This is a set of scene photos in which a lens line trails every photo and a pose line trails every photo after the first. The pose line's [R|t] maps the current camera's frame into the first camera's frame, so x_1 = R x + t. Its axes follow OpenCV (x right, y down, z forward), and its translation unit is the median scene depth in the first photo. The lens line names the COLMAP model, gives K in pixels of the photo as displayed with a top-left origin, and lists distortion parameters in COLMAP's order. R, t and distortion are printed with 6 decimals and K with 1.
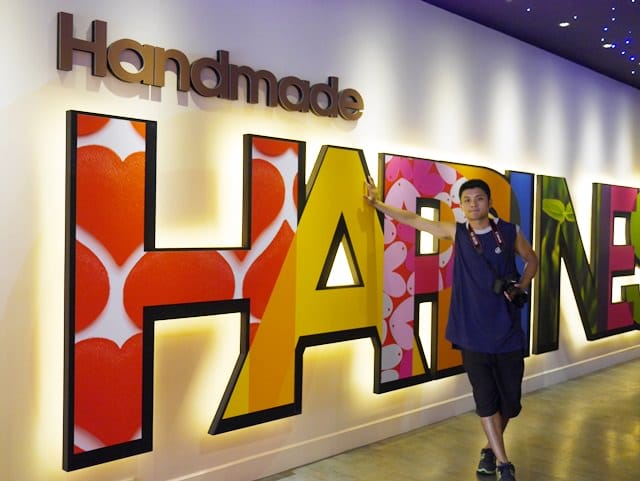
lens RADIAL K [[743.7, 0, 320.0], [0, 743.7, 240.5], [0, 0, 1]] dist [-0.030130, 0.012071]
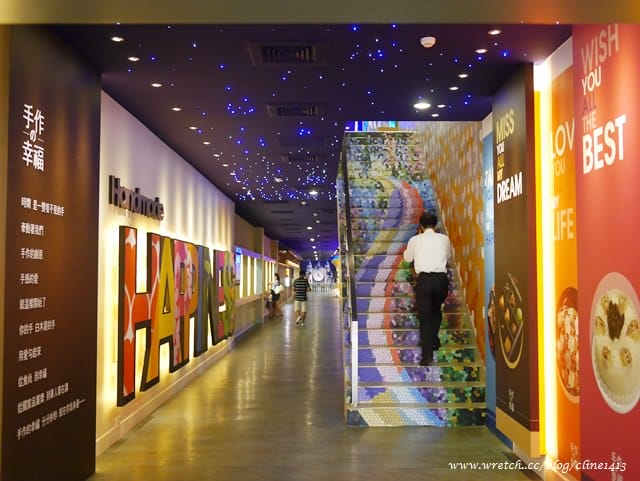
lens RADIAL K [[743.7, 0, 320.0], [0, 743.7, 240.5], [0, 0, 1]] dist [-0.030130, 0.012071]
pose [[0.736876, 0.021222, 0.675694, -0.990119], [0.016496, 0.998645, -0.049355, -0.020402], [-0.675826, 0.047515, 0.735528, -0.645853]]
